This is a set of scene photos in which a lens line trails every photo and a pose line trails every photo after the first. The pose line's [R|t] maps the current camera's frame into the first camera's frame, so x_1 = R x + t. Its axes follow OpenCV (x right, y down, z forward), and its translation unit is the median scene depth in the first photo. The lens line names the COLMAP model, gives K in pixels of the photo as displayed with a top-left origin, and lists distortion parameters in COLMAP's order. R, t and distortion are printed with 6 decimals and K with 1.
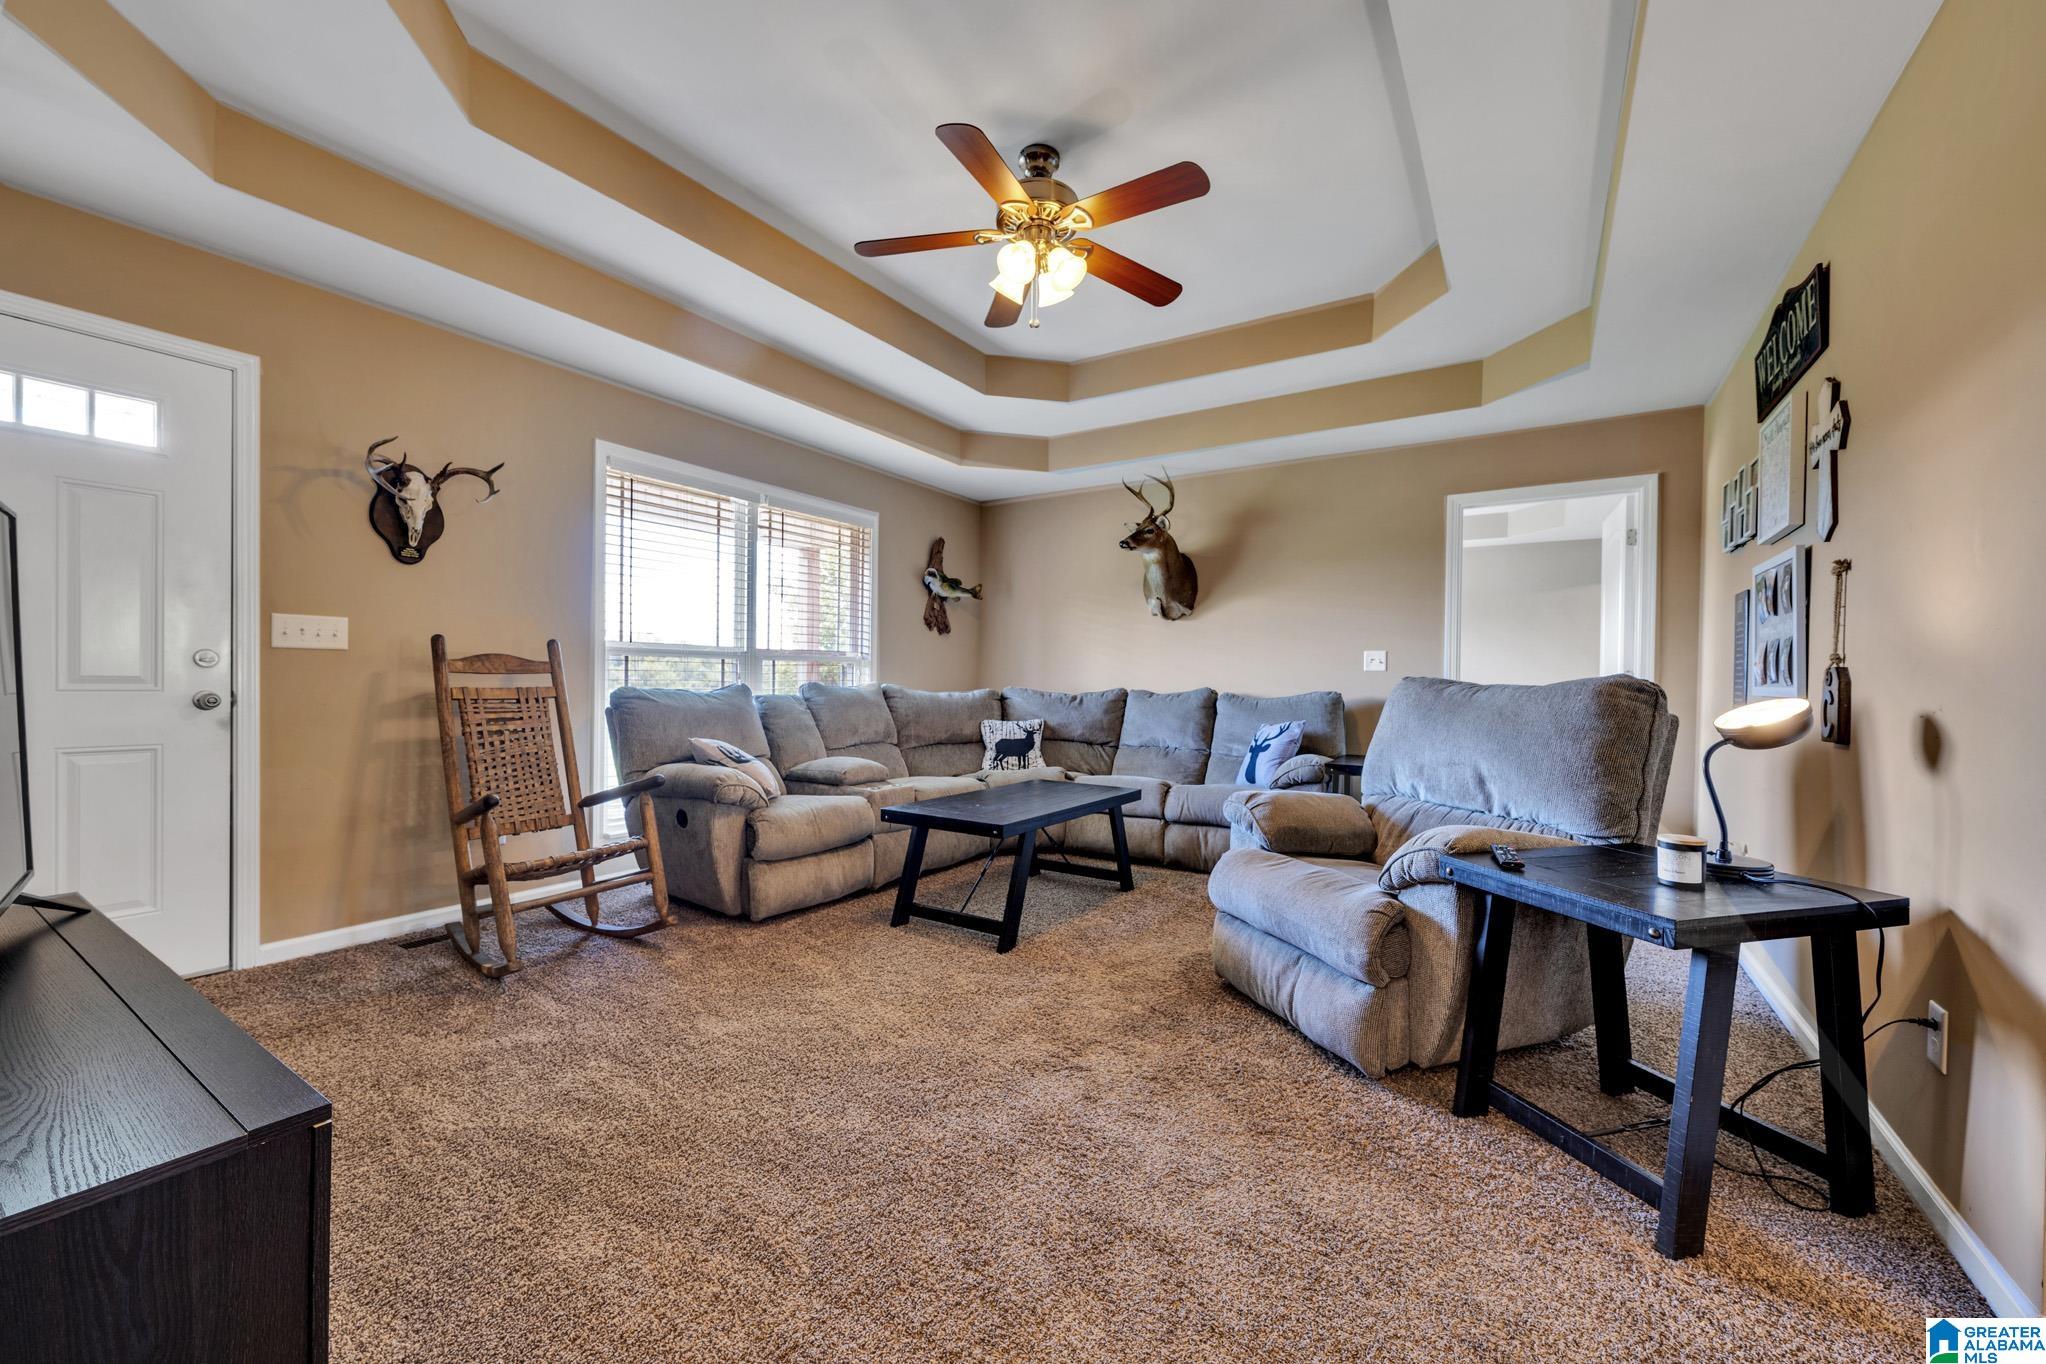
lens RADIAL K [[801.6, 0, 1018.7], [0, 801.6, 680.5], [0, 0, 1]] dist [0.000556, 0.000149]
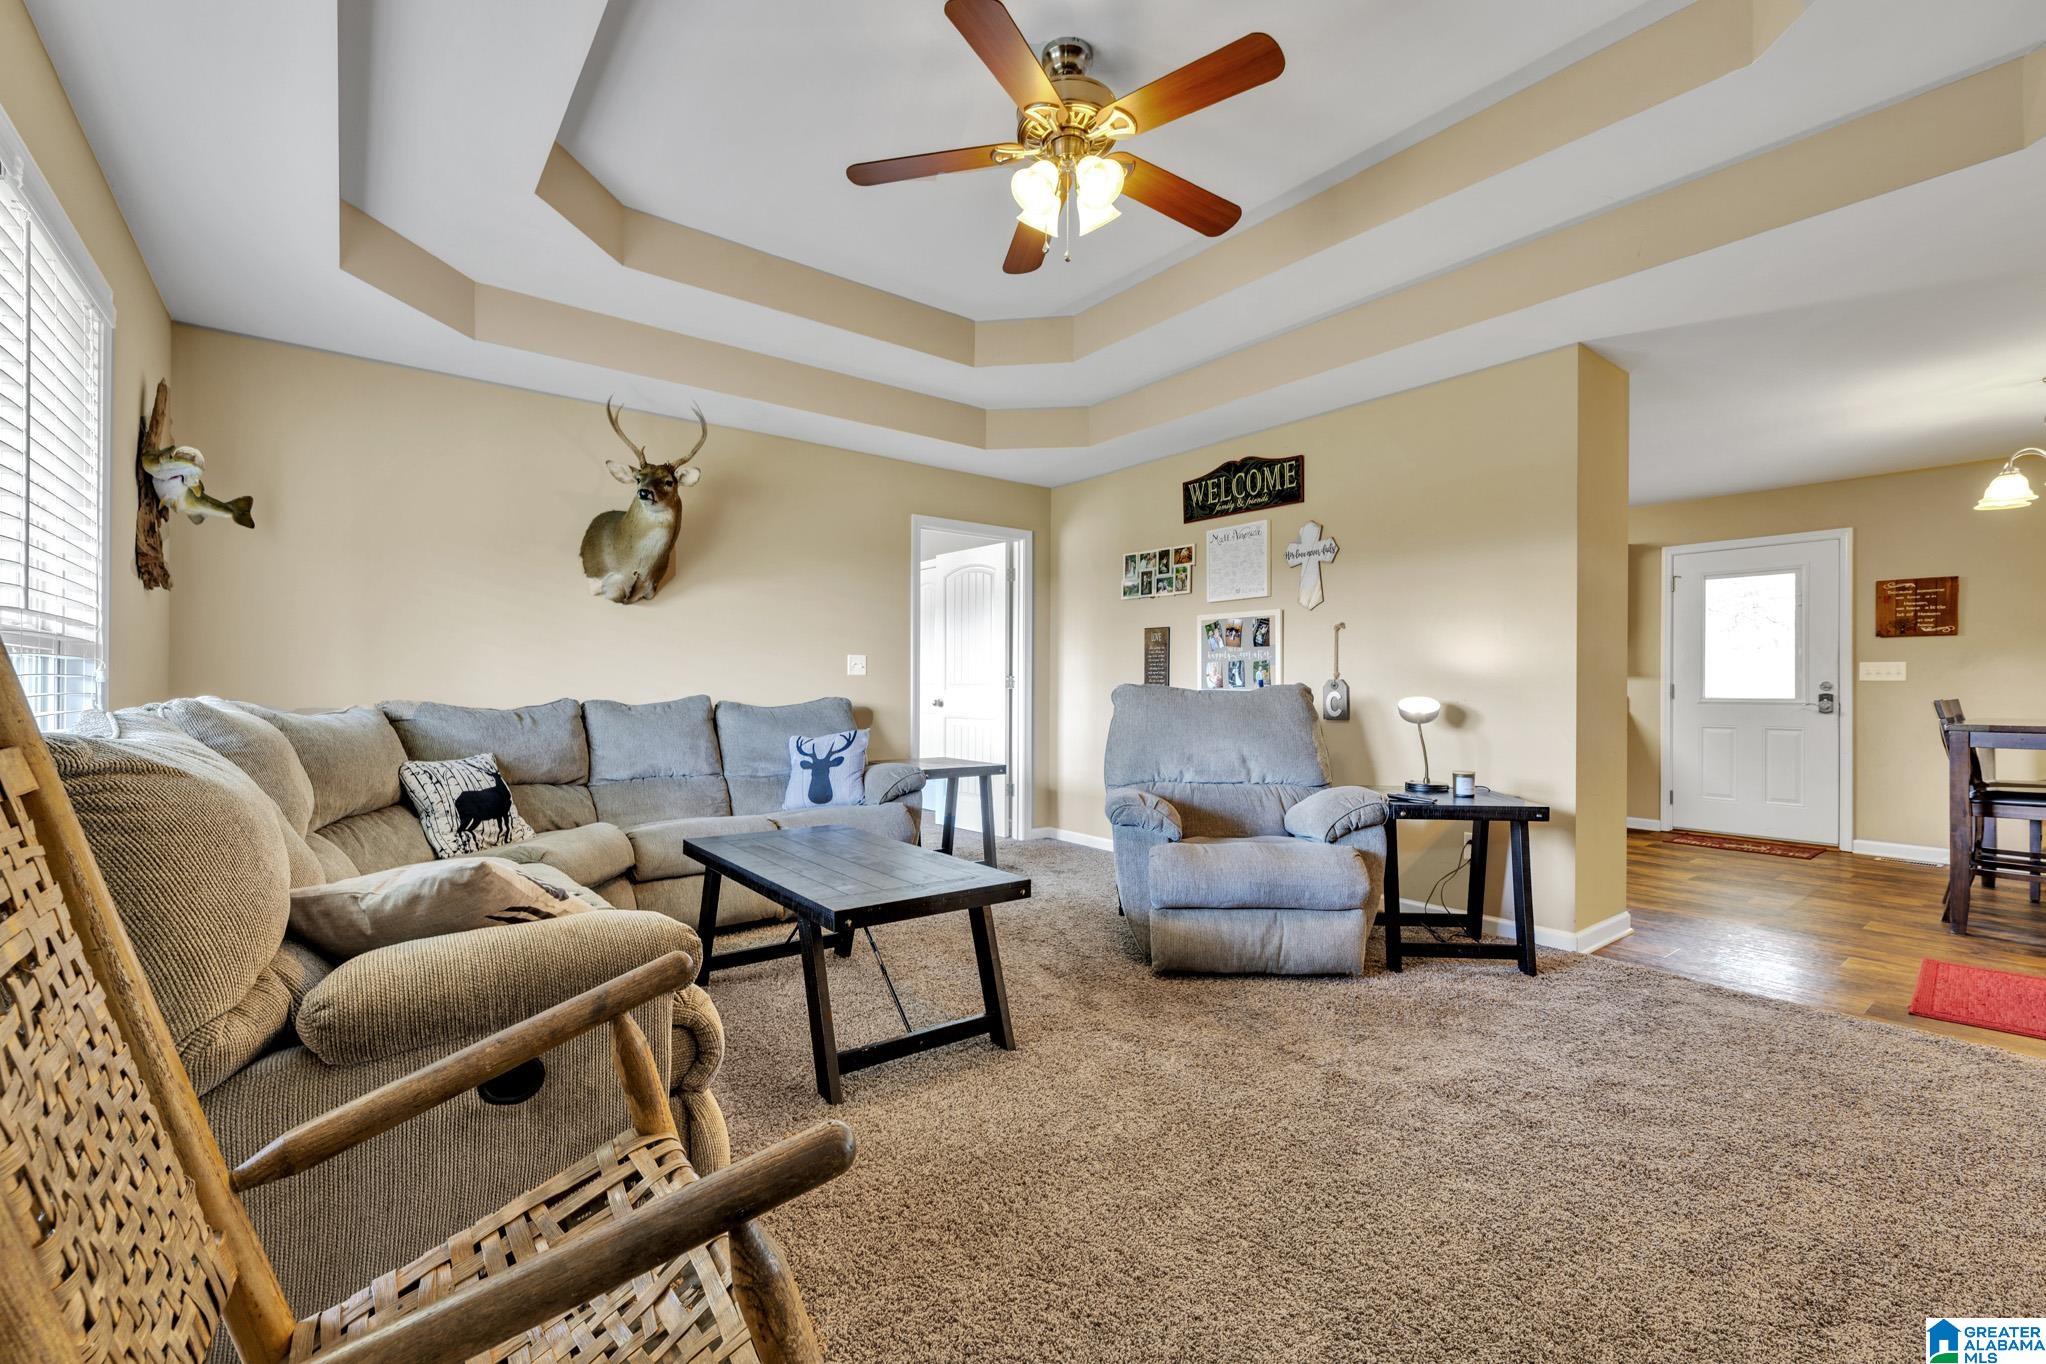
lens RADIAL K [[867.4, 0, 1021.2], [0, 867.4, 687.1], [0, 0, 1]] dist [-0.000225, -0.000068]
pose [[0.328942, -0.010546, 0.944291, -0.504928], [-0.000468, 0.999936, 0.011330, -0.009594], [-0.944350, -0.004169, 0.328916, 0.456927]]
